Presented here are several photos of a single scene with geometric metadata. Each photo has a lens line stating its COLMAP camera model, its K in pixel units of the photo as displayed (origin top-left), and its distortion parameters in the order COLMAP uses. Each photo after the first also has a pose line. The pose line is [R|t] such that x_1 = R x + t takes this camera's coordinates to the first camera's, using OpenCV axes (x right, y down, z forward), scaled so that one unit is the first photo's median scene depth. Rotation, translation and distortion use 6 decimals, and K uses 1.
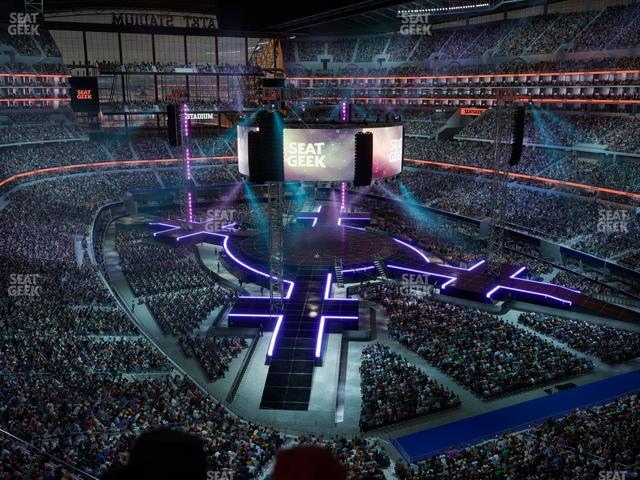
lens RADIAL K [[604.2, 0, 318.8], [0, 604.2, 243.3], [0, 0, 1]] dist [-0.001989, 0.000000]
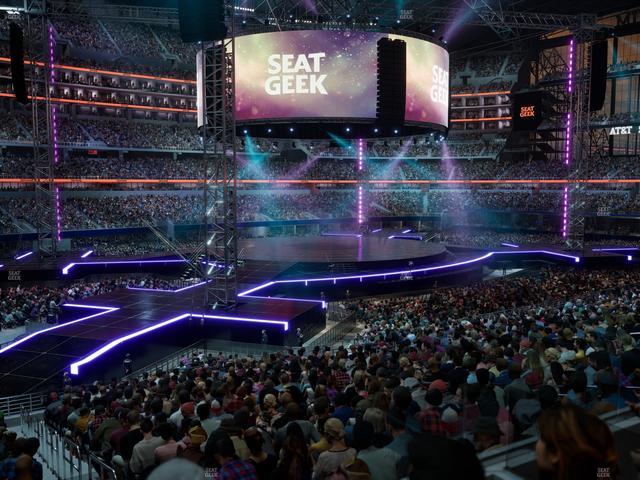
lens RADIAL K [[604.2, 0, 320.7], [0, 604.2, 237.6], [0, 0, 1]] dist [-0.001989, 0.000000]
pose [[0.999591, 0.002353, -0.028514, 0.022167], [-0.006686, 0.988233, -0.152811, 0.108289], [0.027819, 0.152939, 0.987844, 0.428685]]
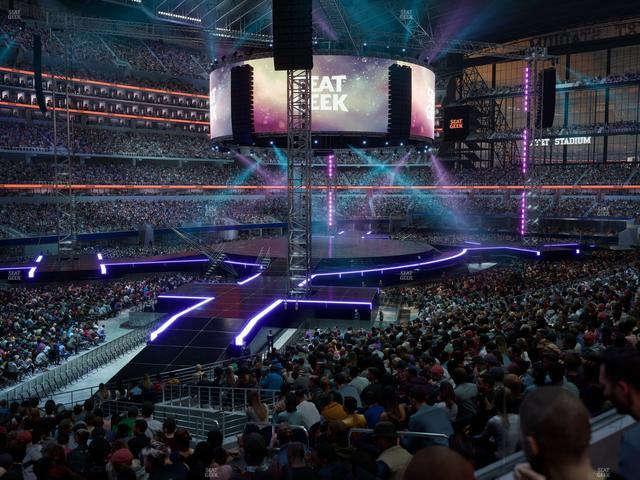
lens RADIAL K [[604.2, 0, 321.6], [0, 604.2, 236.4], [0, 0, 1]] dist [-0.001989, 0.000000]
pose [[0.990858, -0.010406, 0.134508, -0.113836], [0.032306, 0.986315, -0.161679, 0.126959], [-0.130985, 0.164546, 0.977634, 0.352987]]
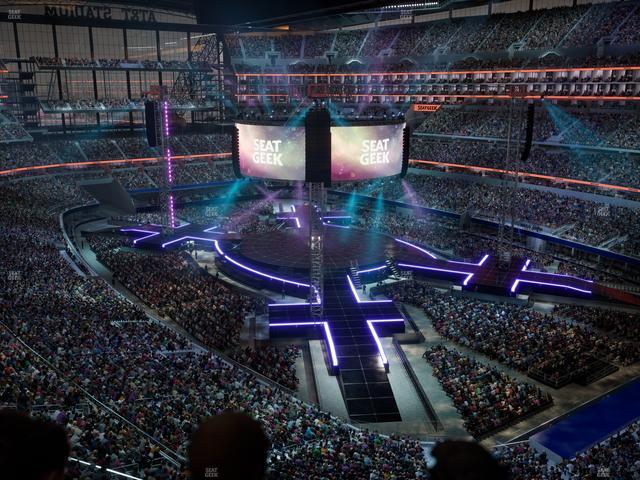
lens RADIAL K [[604.2, 0, 320.3], [0, 604.2, 238.1], [0, 0, 1]] dist [-0.001989, 0.000000]
pose [[0.986680, -0.039393, 0.157831, -0.089655], [0.039681, 0.999212, 0.001328, -0.006506], [-0.157759, 0.004952, 0.987465, 0.022061]]
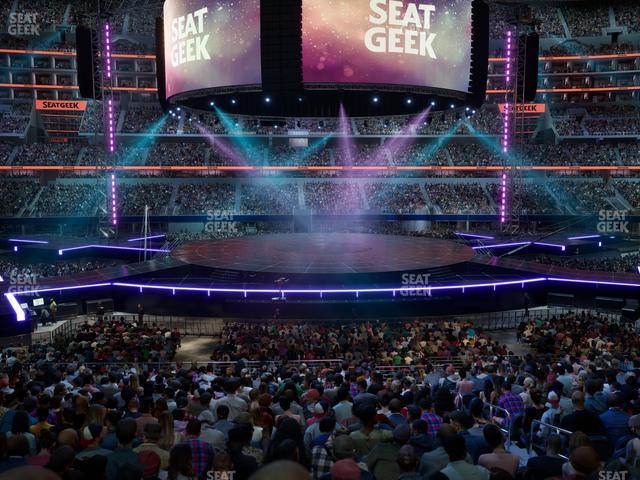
lens RADIAL K [[604.2, 0, 319.3], [0, 604.2, 242.0], [0, 0, 1]] dist [-0.001989, 0.000000]
pose [[0.769873, 0.073539, -0.633946, 0.397821], [-0.152082, 0.985863, -0.070329, 0.039789], [0.619812, 0.150556, 0.770173, 0.707080]]
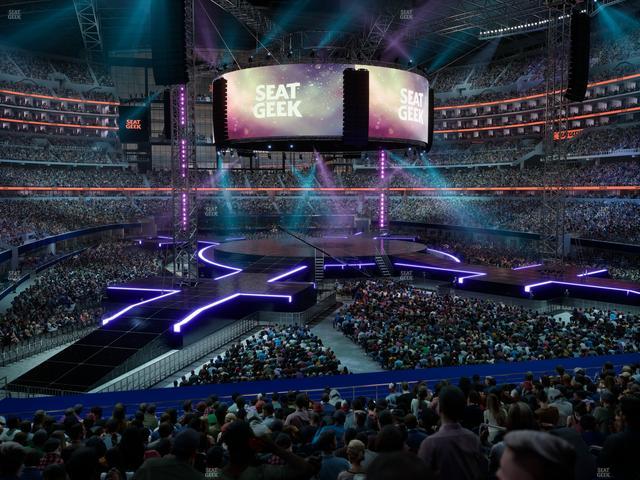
lens RADIAL K [[604.2, 0, 316.4], [0, 604.2, 240.1], [0, 0, 1]] dist [-0.001989, 0.000000]
pose [[0.978628, 0.016796, -0.204951, 0.180351], [-0.049561, 0.986545, -0.155798, 0.133038], [0.199577, 0.162626, 0.966293, 0.328477]]
